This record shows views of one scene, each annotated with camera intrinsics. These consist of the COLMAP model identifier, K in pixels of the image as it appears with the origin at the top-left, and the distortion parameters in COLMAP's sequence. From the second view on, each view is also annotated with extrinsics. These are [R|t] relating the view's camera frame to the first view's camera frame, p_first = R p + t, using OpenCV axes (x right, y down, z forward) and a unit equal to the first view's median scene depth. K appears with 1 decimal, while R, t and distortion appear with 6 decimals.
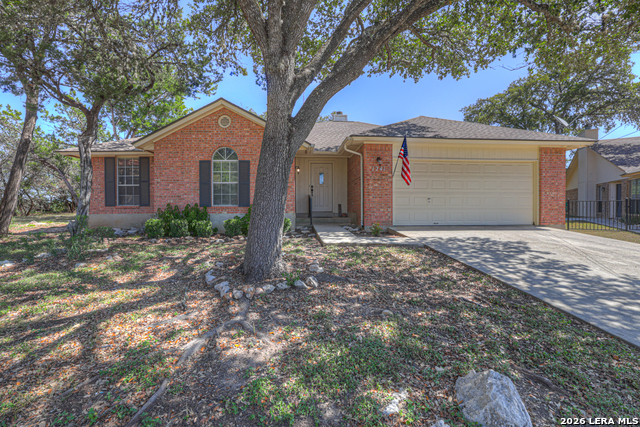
lens RADIAL K [[274.4, 0, 314.1], [0, 274.4, 210.4], [0, 0, 1]] dist [-0.042492, 0.016704]
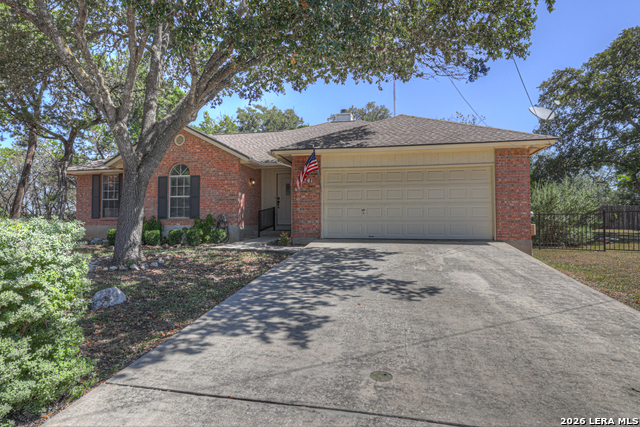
lens RADIAL K [[382.7, 0, 320.0], [0, 382.7, 213.5], [0, 0, 1]] dist [0.005363, 0.000541]
pose [[0.965881, -0.005161, -0.258935, 0.607165], [-0.004728, 0.999283, -0.037556, 0.020287], [0.258943, 0.037499, 0.965164, -0.316412]]
